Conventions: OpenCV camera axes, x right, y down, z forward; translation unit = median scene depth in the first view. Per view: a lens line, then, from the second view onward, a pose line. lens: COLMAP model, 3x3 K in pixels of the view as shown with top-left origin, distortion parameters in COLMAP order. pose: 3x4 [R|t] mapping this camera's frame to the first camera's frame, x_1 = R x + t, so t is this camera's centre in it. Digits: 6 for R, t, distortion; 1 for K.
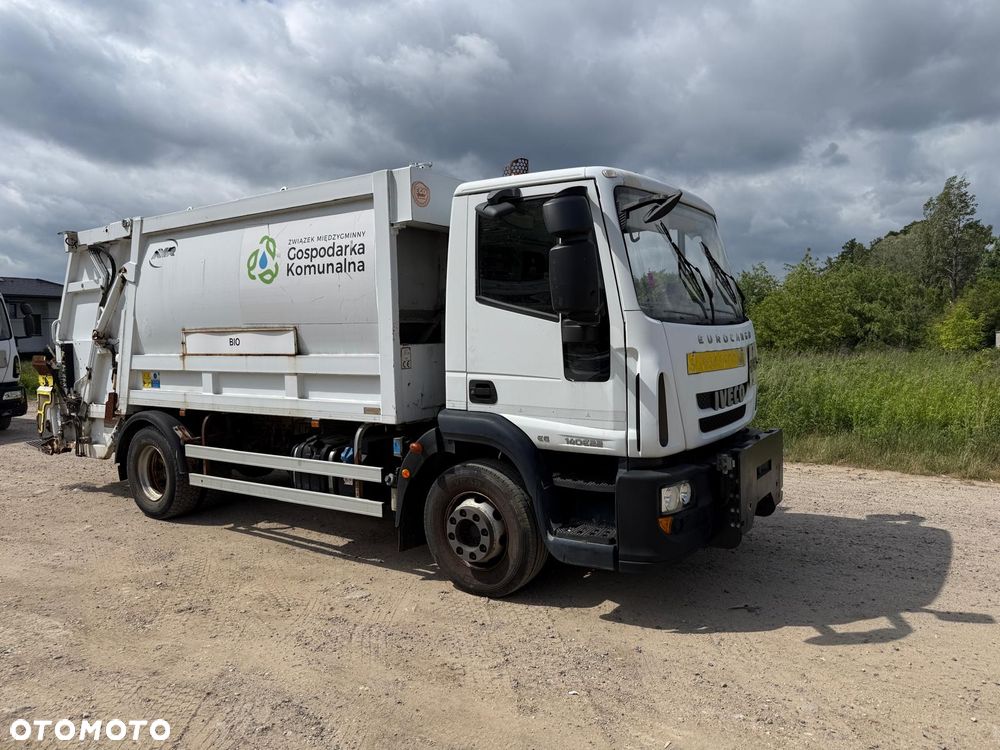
lens RADIAL K [[704.0, 0, 504.8], [0, 704.0, 370.0], [0, 0, 1]] dist [0.070286, -0.093601]
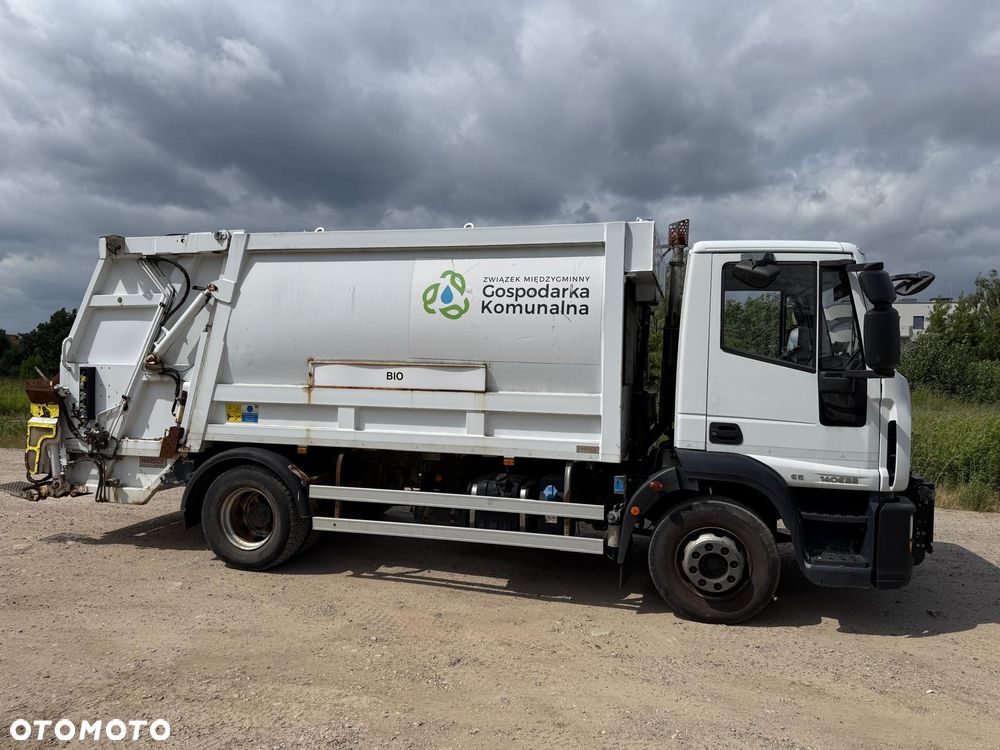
lens RADIAL K [[704.0, 0, 519.7], [0, 704.0, 370.2], [0, 0, 1]] dist [0.070286, -0.093601]
pose [[0.942146, 0.034841, 0.333388, -0.603310], [-0.021196, 0.998785, -0.044480, -0.009727], [-0.334533, 0.034840, 0.941740, 0.057218]]
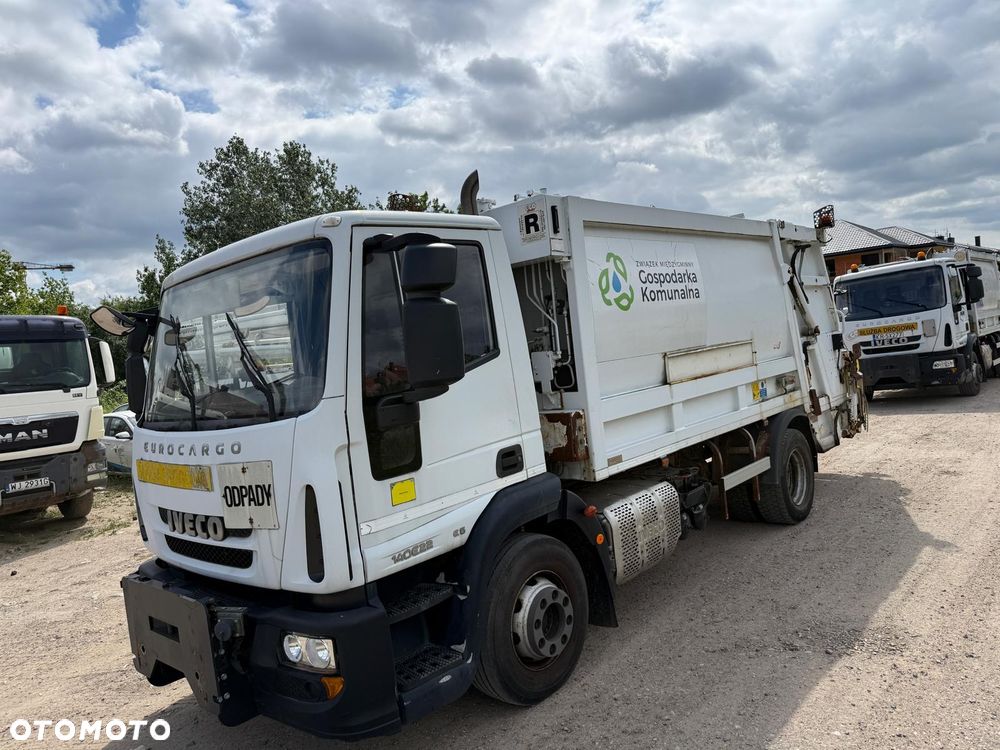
lens RADIAL K [[709.9, 0, 491.3], [0, 709.9, 376.0], [0, 0, 1]] dist [0.053957, -0.073899]
pose [[0.152047, -0.055561, 0.986810, -1.259566], [0.158715, 0.986834, 0.031107, -0.101794], [-0.975547, 0.151892, 0.158864, 1.094666]]
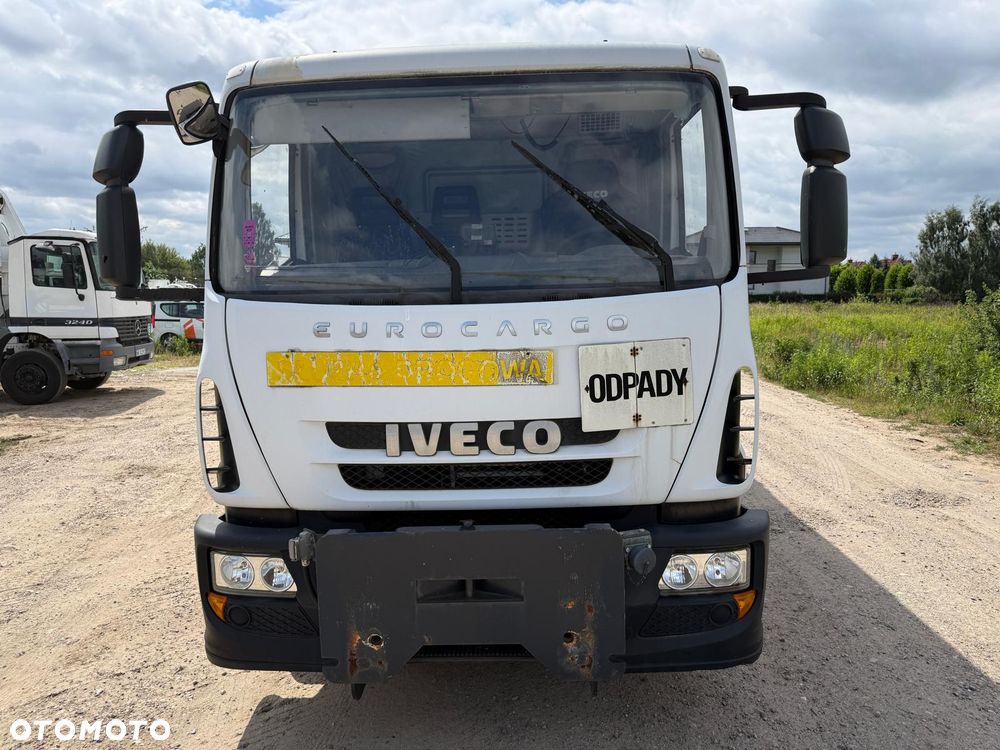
lens RADIAL K [[709.9, 0, 507.3], [0, 709.9, 376.5], [0, 0, 1]] dist [0.053957, -0.073899]
pose [[-0.534300, -0.089812, 0.840510, -1.036593], [0.059057, 0.987944, 0.143108, -0.091697], [-0.843229, 0.126100, -0.522555, 1.728754]]
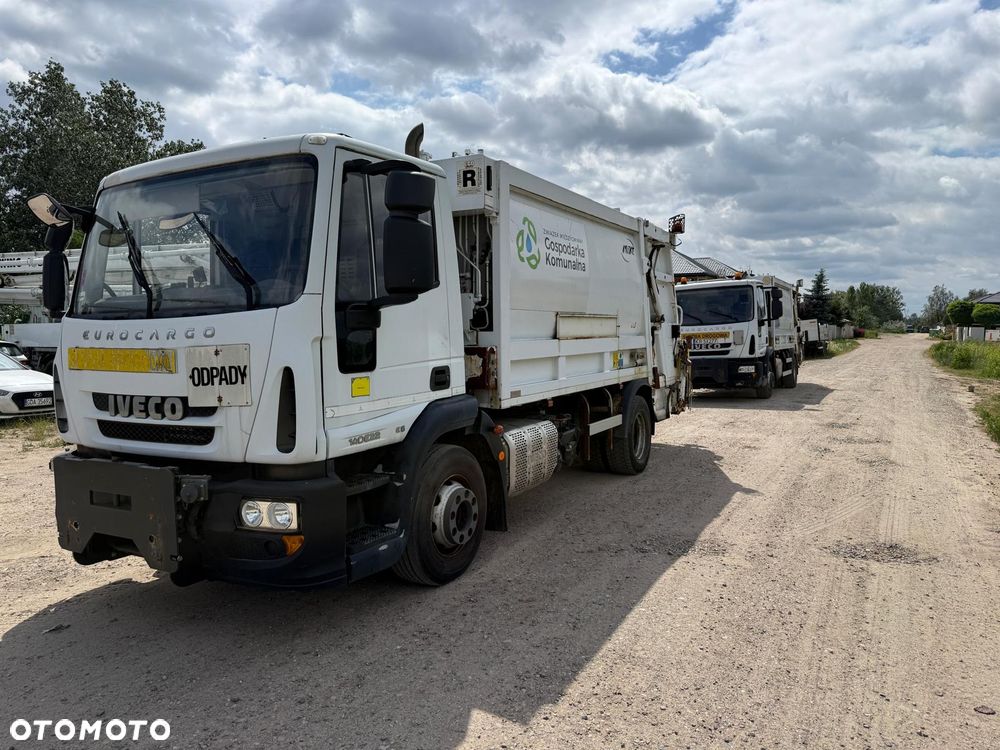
lens RADIAL K [[704.0, 0, 503.9], [0, 704.0, 373.7], [0, 0, 1]] dist [0.070286, -0.093601]
pose [[-0.091258, -0.057853, 0.994145, -1.384140], [0.057988, 0.996308, 0.063302, -0.043163], [-0.994137, 0.063426, -0.087566, 1.202940]]
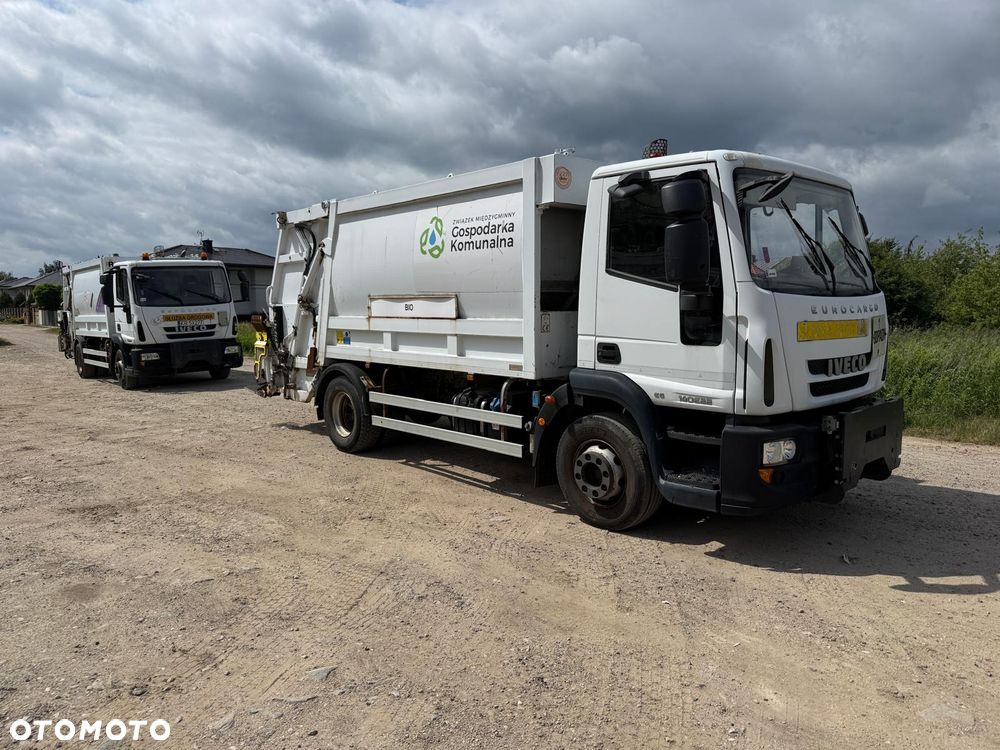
lens RADIAL K [[704.0, 0, 506.4], [0, 704.0, 375.2], [0, 0, 1]] dist [0.070286, -0.093601]
pose [[0.973181, 0.038097, -0.226865, 0.058315], [-0.027211, 0.998332, 0.050923, 0.011418], [0.228427, -0.043384, 0.972594, -0.132173]]
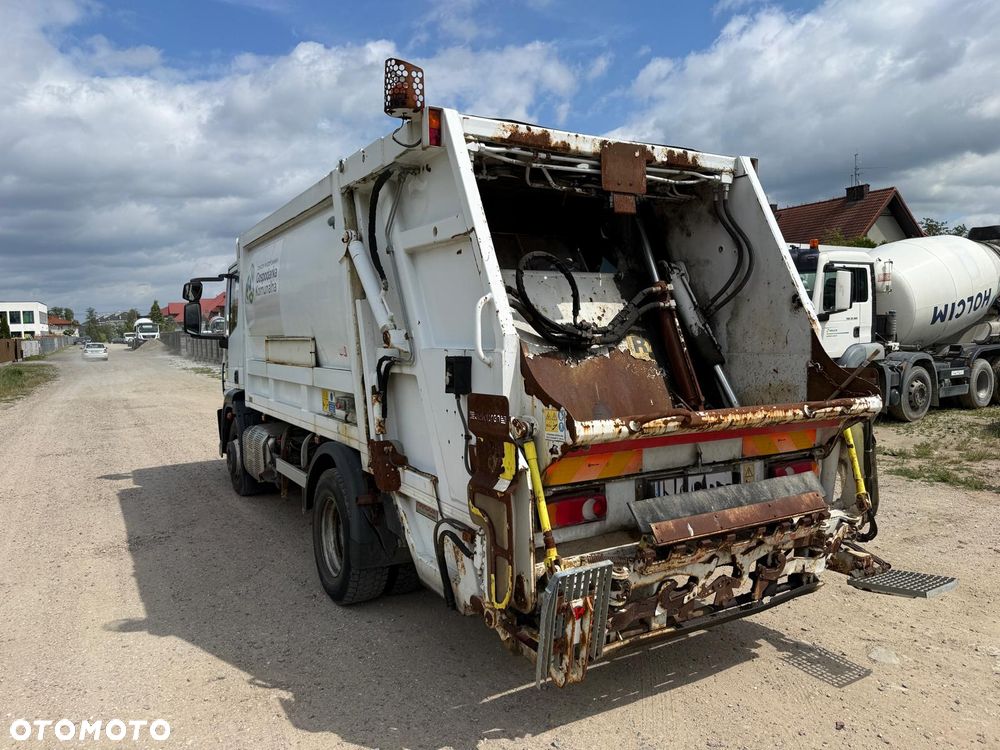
lens RADIAL K [[704.0, 0, 489.5], [0, 704.0, 367.5], [0, 0, 1]] dist [0.070286, -0.093601]
pose [[0.894015, 0.009301, -0.447940, 0.612901], [-0.006942, 0.999952, 0.006909, -0.023476], [0.447983, -0.003067, 0.894037, 0.100510]]
